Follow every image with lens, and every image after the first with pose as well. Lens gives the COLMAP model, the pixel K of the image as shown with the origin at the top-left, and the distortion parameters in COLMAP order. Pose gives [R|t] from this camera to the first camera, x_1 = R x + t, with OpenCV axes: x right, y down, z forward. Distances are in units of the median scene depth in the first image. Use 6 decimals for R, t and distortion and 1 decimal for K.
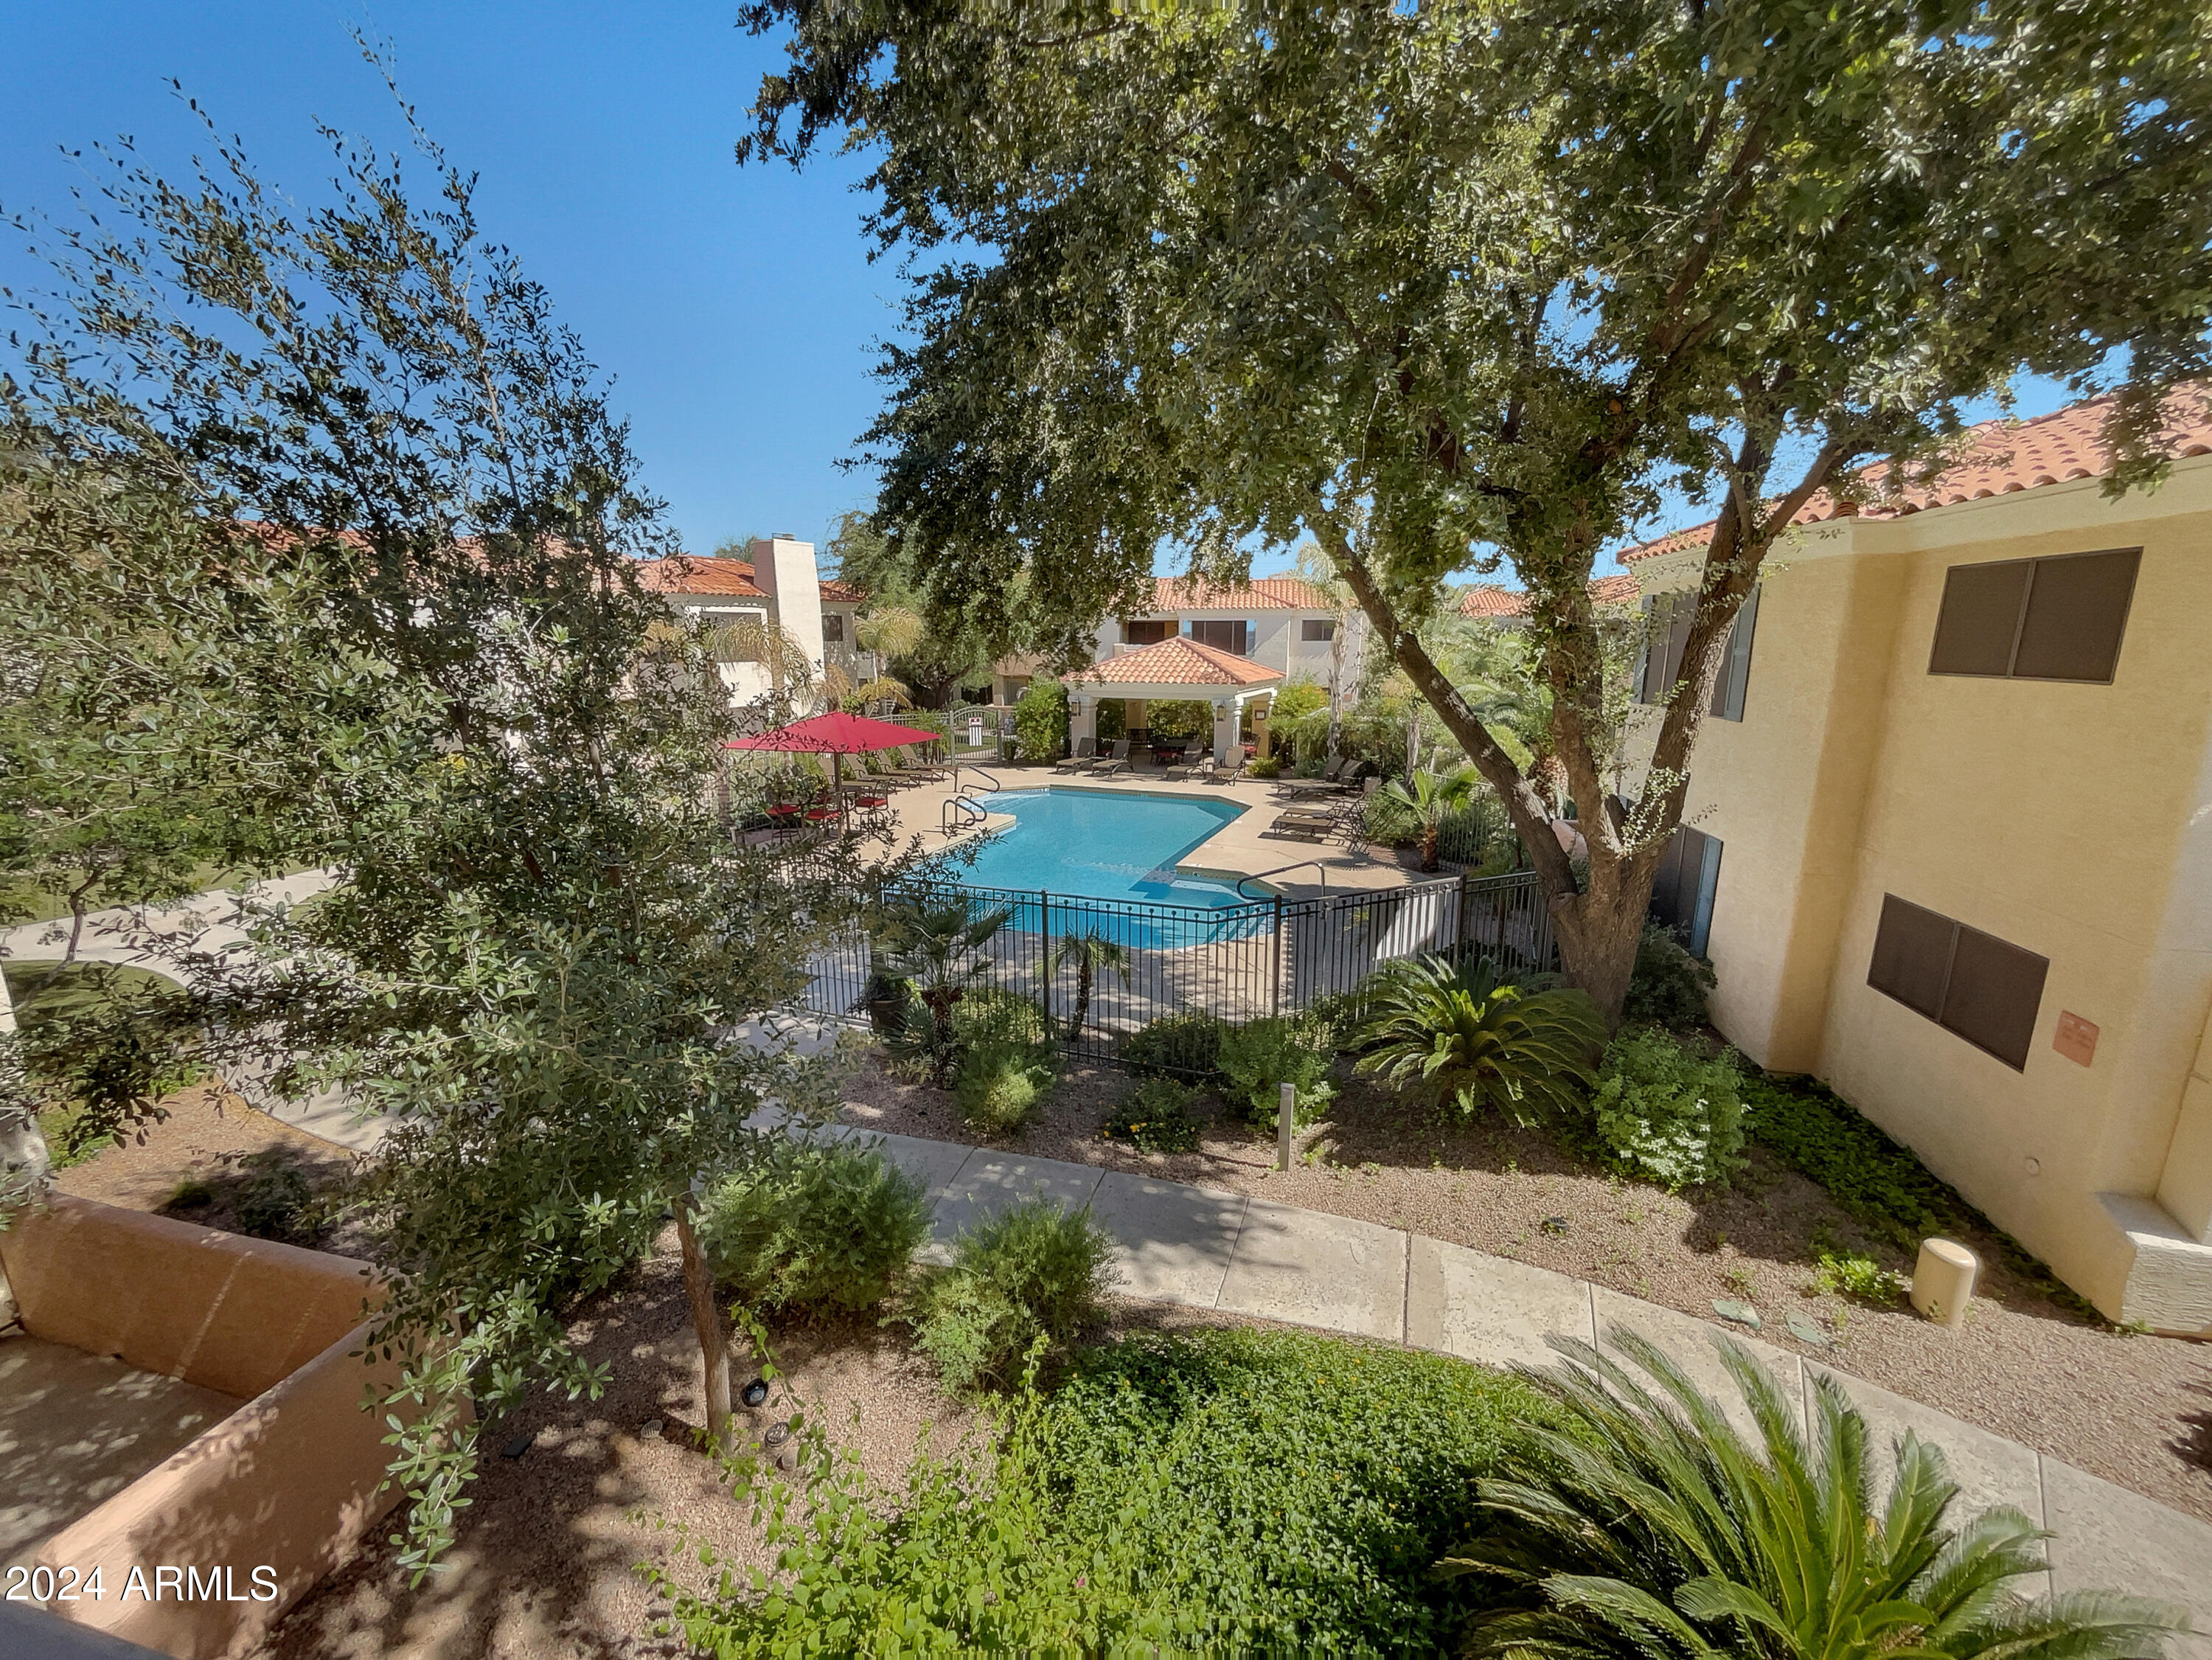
lens RADIAL K [[891.5, 0, 1106.0], [0, 891.5, 830.0], [0, 0, 1]] dist [-0.018886, 0.000131]
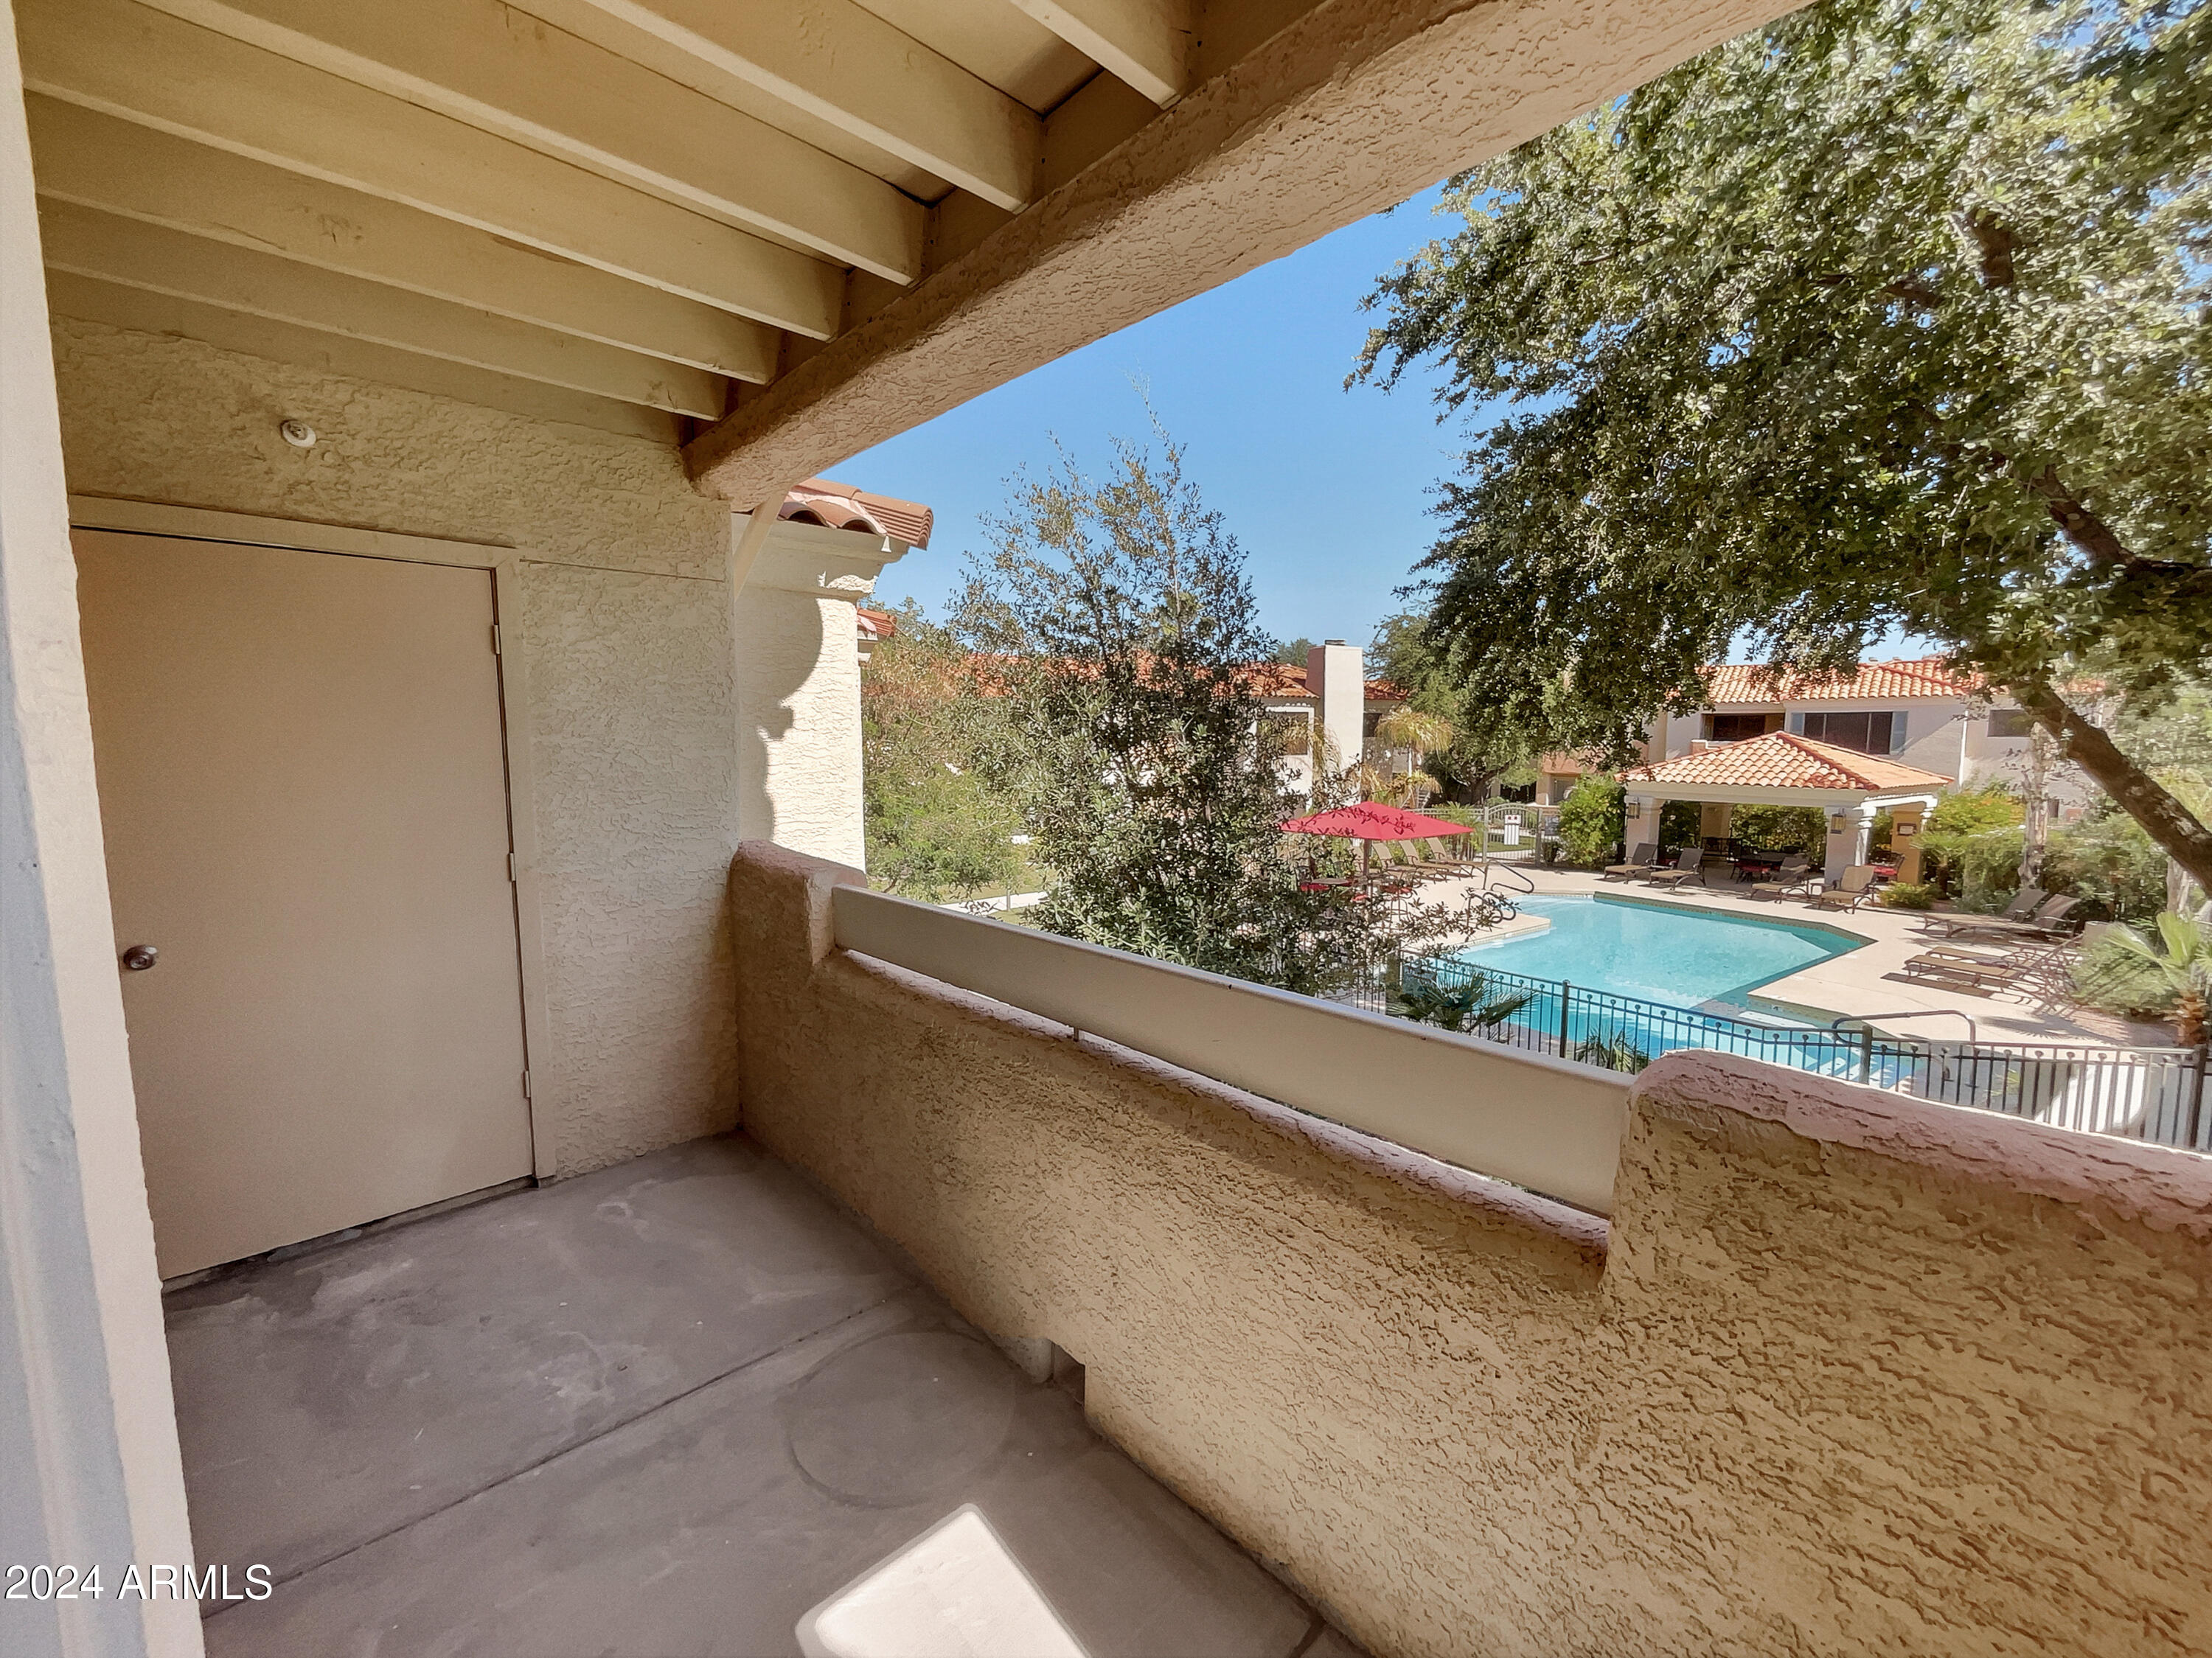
lens RADIAL K [[893.0, 0, 1119.7], [0, 893.0, 827.7], [0, 0, 1]] dist [-0.000620, 0.000137]
pose [[0.845748, 0.053439, -0.530900, 0.021808], [-0.110248, 0.991003, -0.075878, 0.021274], [0.522068, 0.122704, 0.844031, -0.098971]]
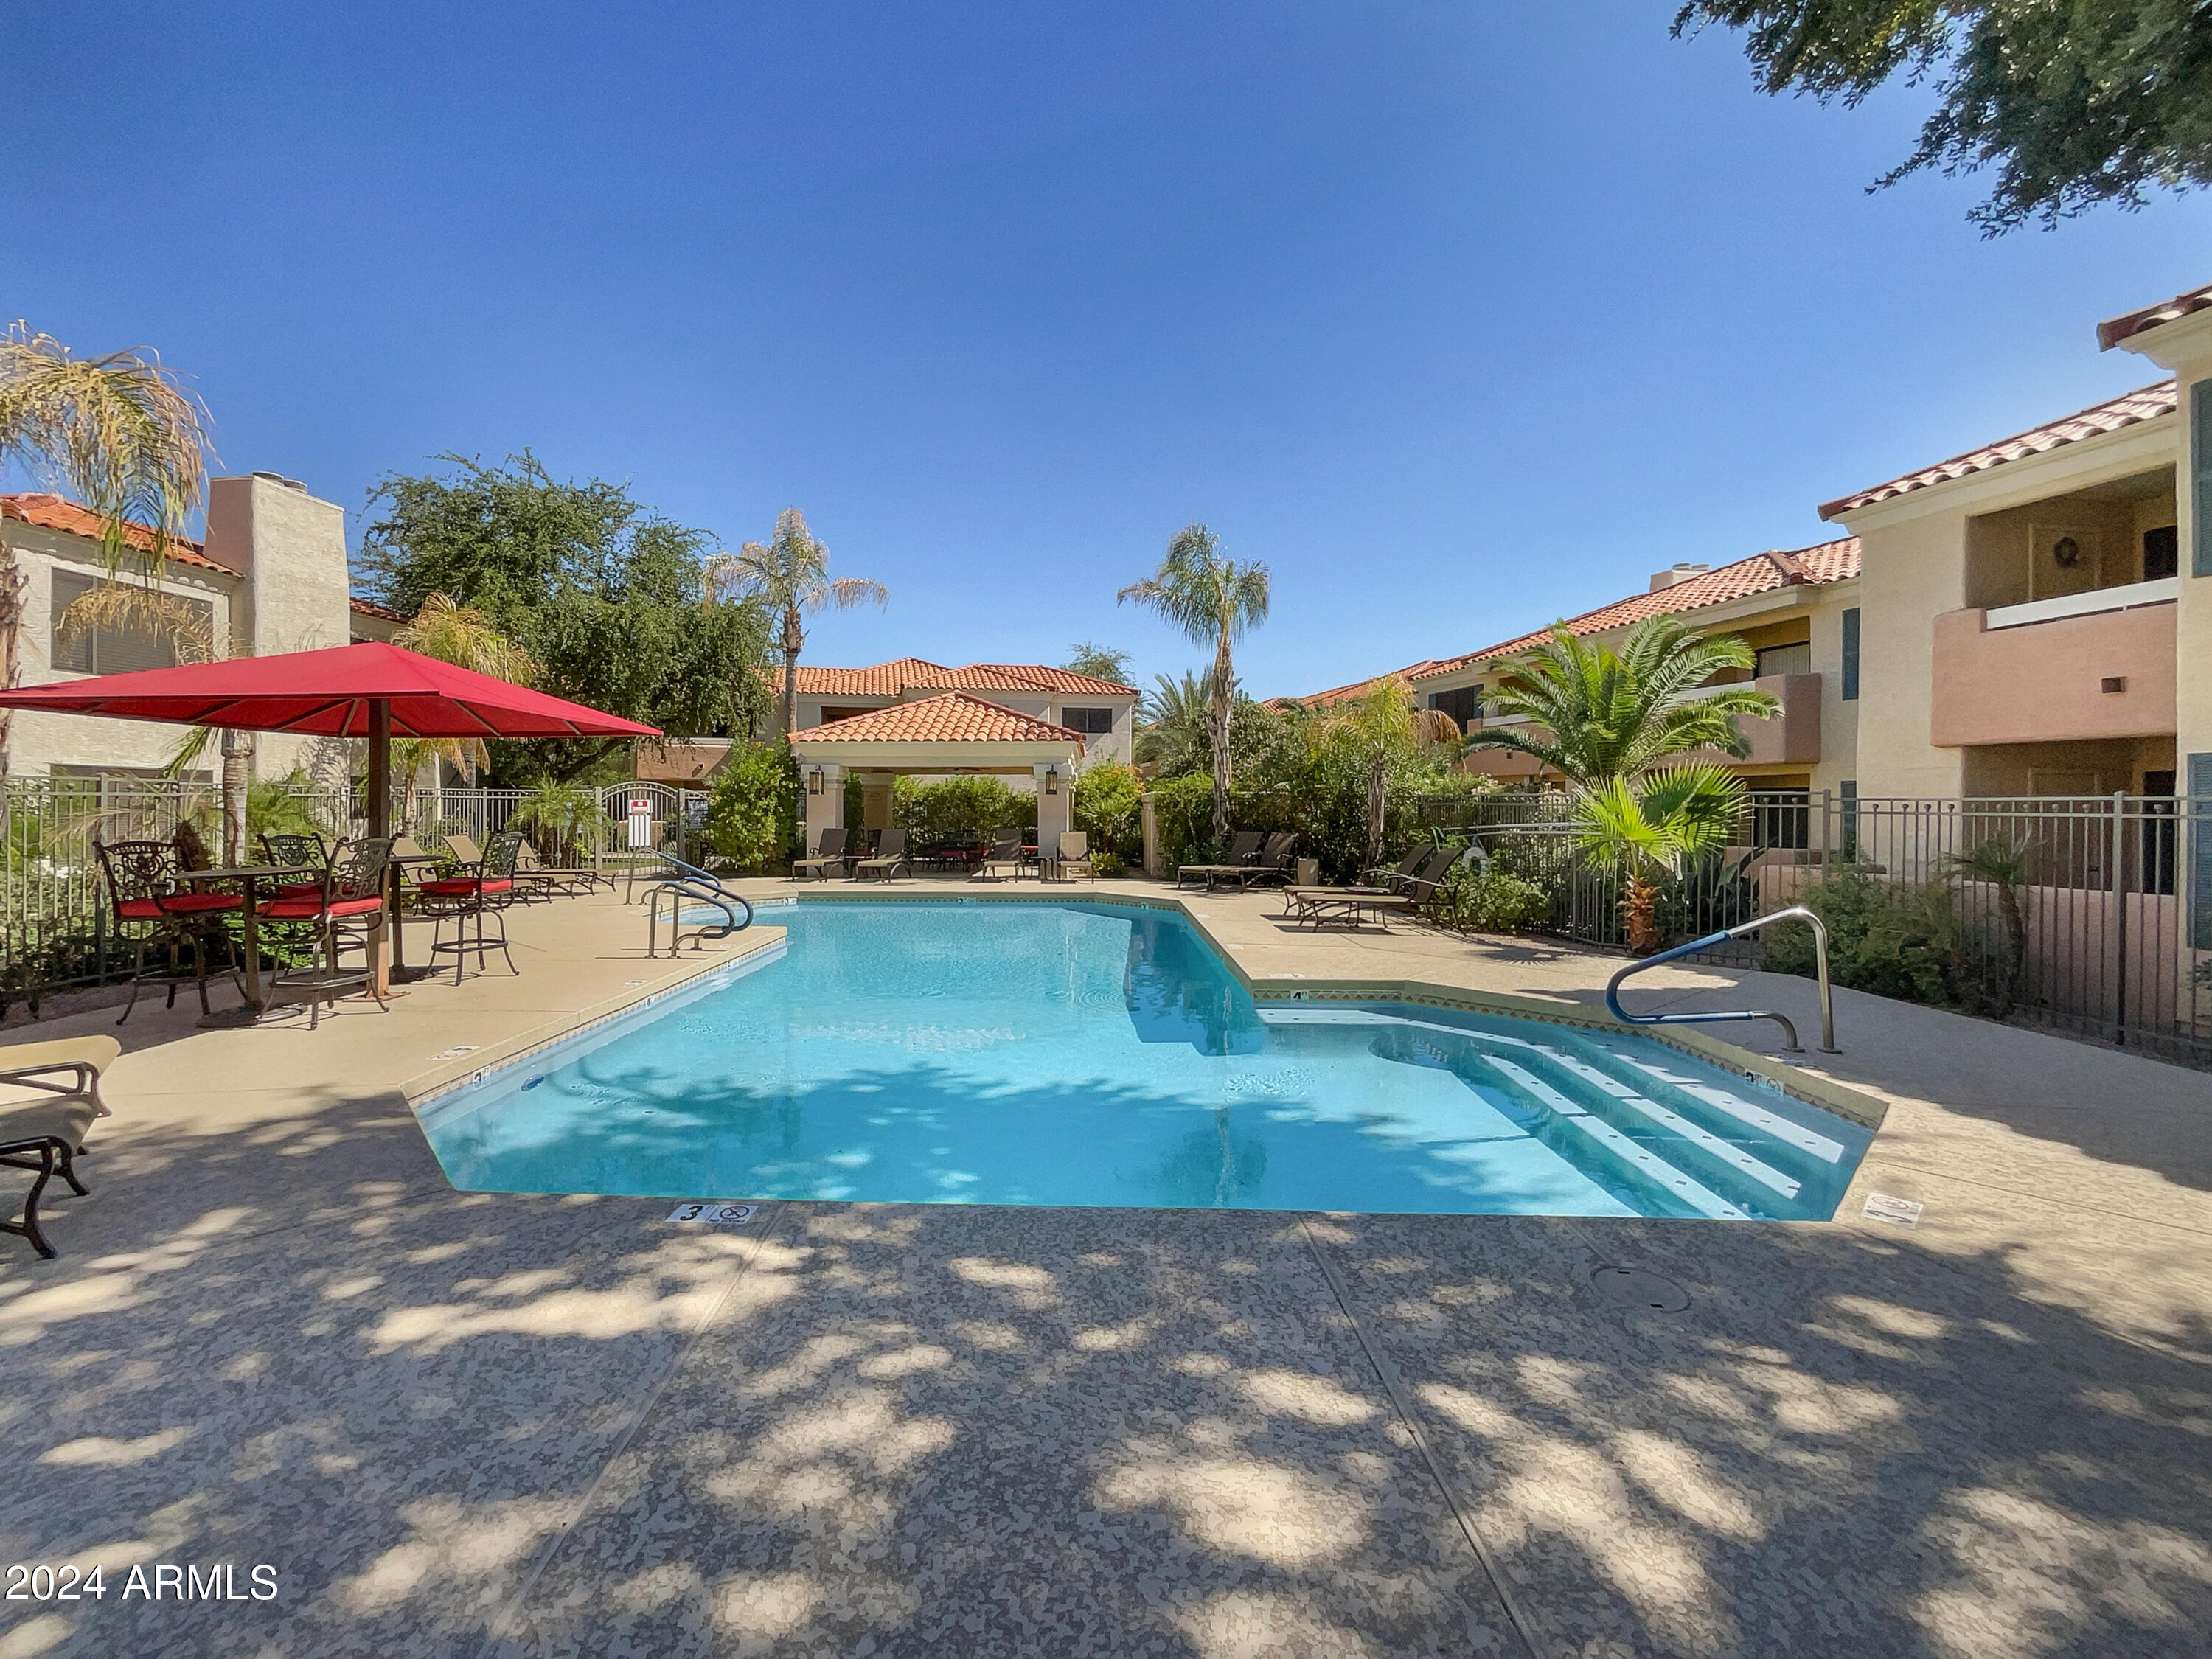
lens RADIAL K [[891.5, 0, 1106.0], [0, 891.5, 829.5], [0, 0, 1]] dist [-0.018886, 0.000131]
pose [[0.917816, 0.000566, 0.397006, -0.313200], [0.069075, 0.984519, -0.161094, 0.054225], [-0.390951, 0.175278, 0.903568, 1.050352]]
